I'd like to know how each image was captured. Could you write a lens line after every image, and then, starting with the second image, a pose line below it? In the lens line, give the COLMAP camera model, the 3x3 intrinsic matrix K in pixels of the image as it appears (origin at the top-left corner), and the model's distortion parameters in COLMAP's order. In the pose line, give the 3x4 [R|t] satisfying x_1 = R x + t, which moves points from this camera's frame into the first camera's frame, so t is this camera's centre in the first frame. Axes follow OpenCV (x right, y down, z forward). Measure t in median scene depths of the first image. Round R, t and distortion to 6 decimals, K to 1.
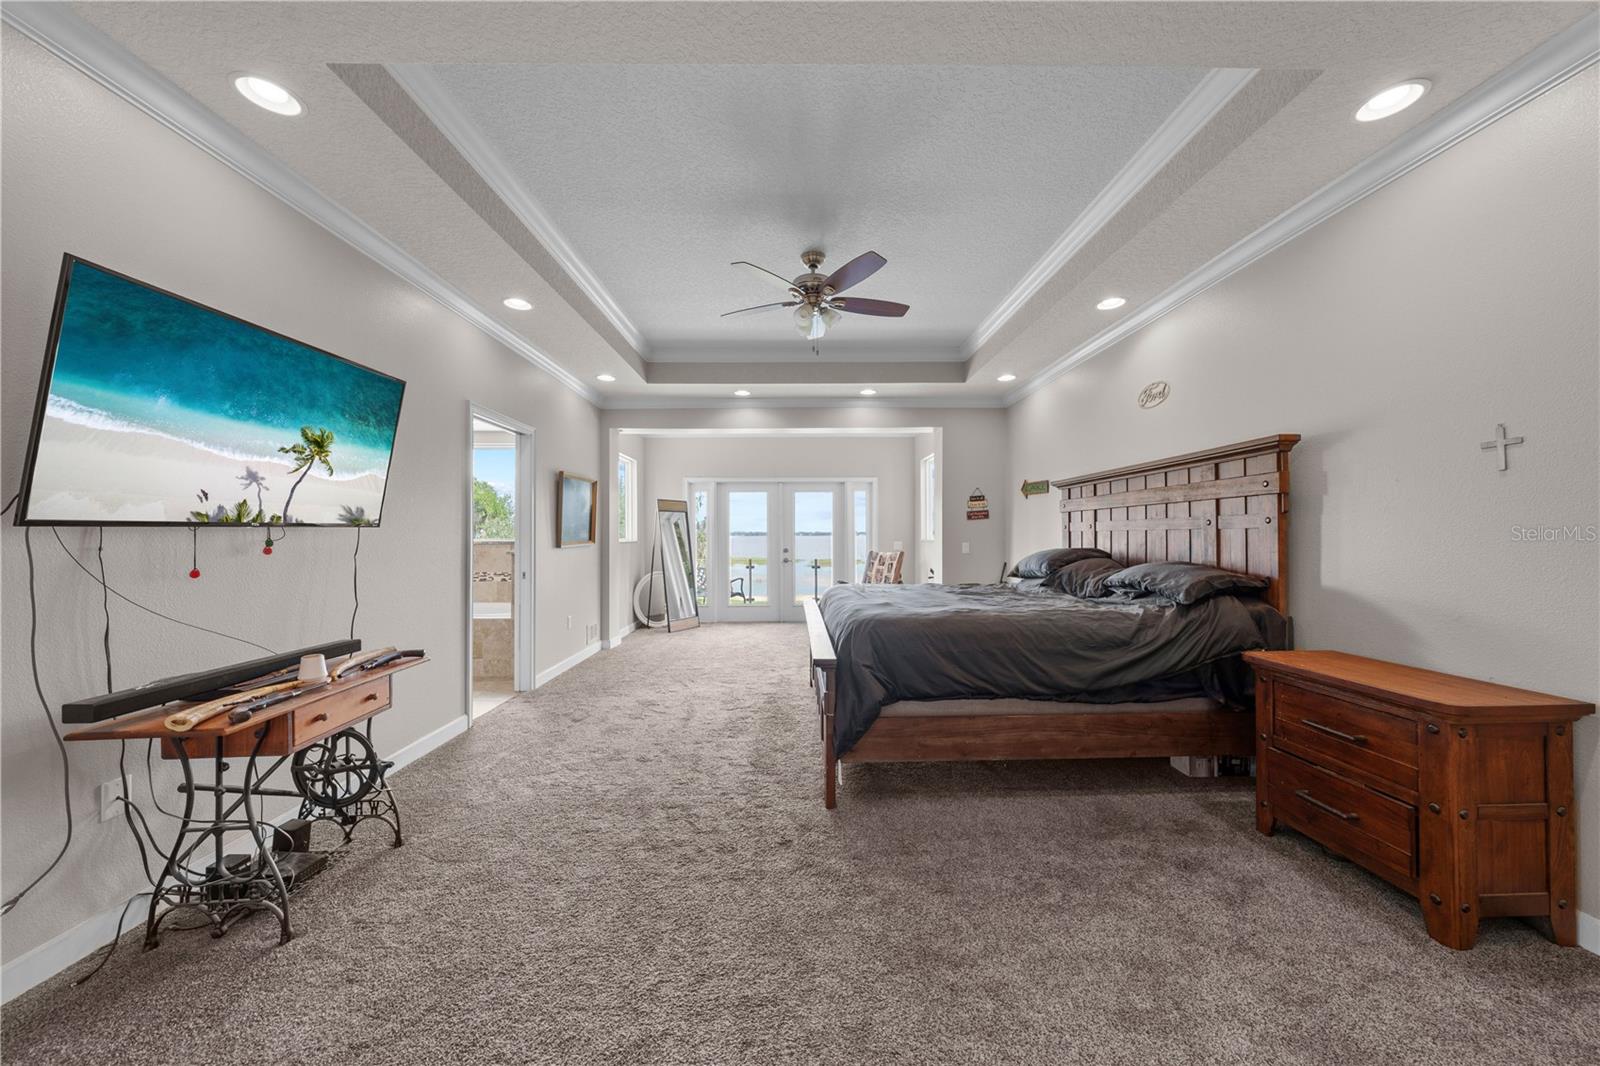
lens RADIAL K [[542.0, 0, 783.7], [0, 542.0, 533.8], [0, 0, 1]] dist [-0.006794, 0.001063]
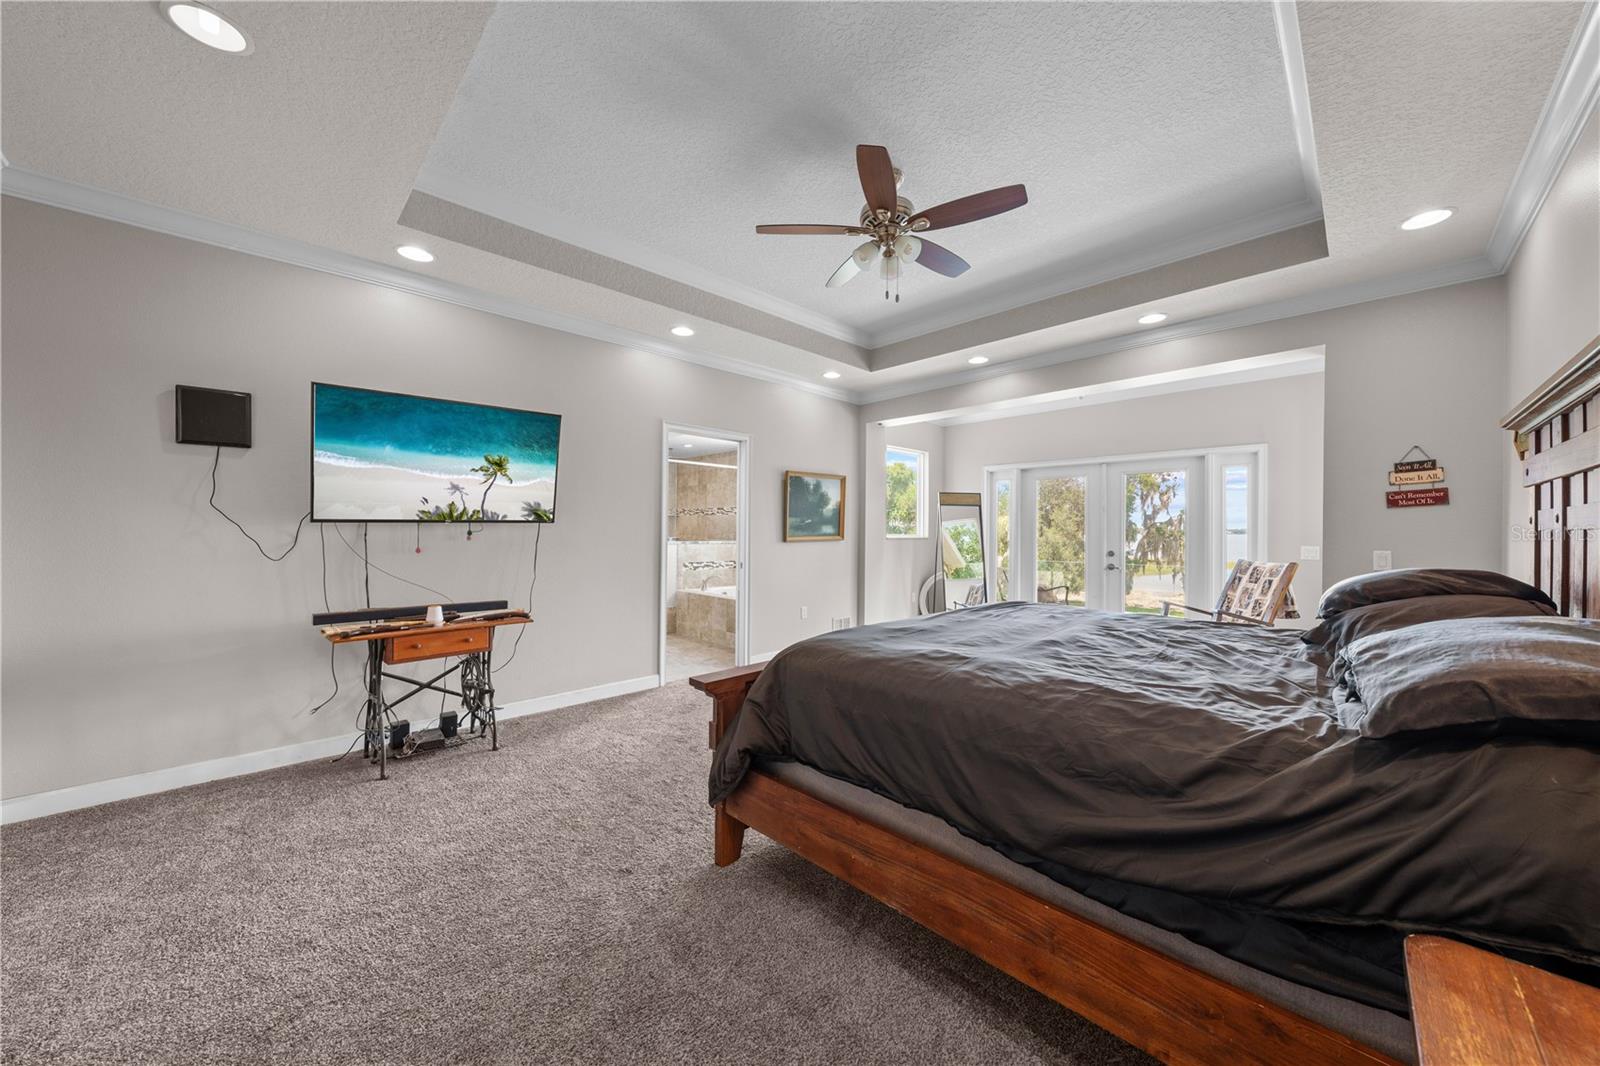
lens RADIAL K [[550.1, 0, 788.9], [0, 550.1, 522.3], [0, 0, 1]] dist [-0.002523, 0.000073]
pose [[0.700832, -0.000741, -0.713326, 0.686000], [-0.010216, 0.999886, -0.011075, 0.001038], [0.713253, 0.015049, 0.700745, 0.449284]]
